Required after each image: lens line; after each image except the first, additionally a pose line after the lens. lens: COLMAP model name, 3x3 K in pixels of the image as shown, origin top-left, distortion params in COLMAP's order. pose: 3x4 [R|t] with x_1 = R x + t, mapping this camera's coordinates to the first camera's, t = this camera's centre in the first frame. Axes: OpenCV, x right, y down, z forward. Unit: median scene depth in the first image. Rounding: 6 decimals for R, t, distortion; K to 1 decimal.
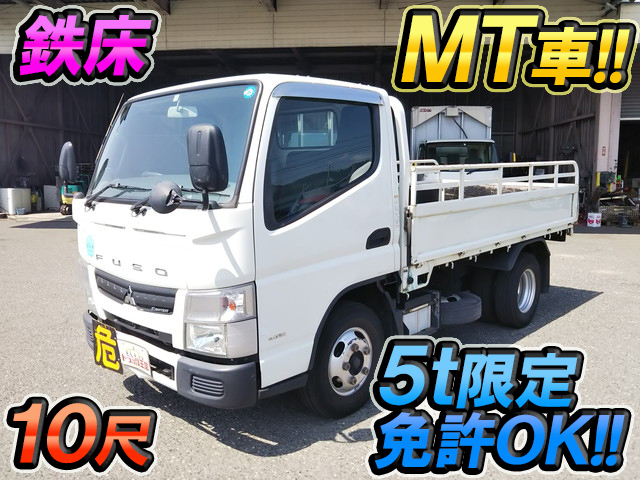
lens RADIAL K [[567.3, 0, 321.4], [0, 567.3, 241.5], [0, 0, 1]] dist [0.002694, 0.011500]
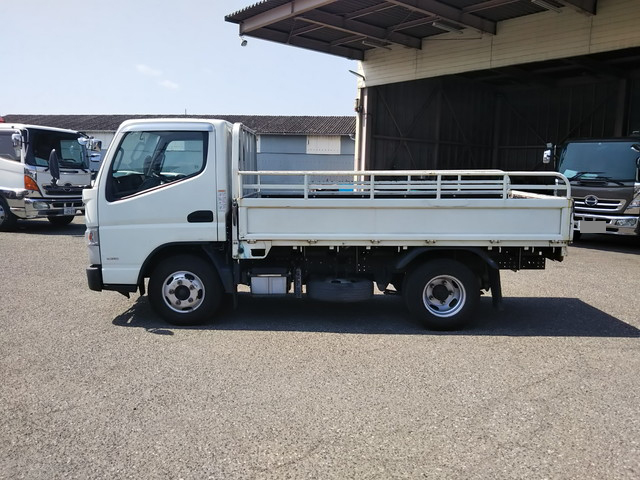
lens RADIAL K [[550.9, 0, 283.6], [0, 550.9, 238.2], [0, 0, 1]] dist [-0.046674, -0.000424]
pose [[0.648501, 0.105044, -0.753931, 1.375762], [-0.118332, 0.992304, 0.036471, -0.028246], [0.751960, 0.065563, 0.655940, 0.188129]]
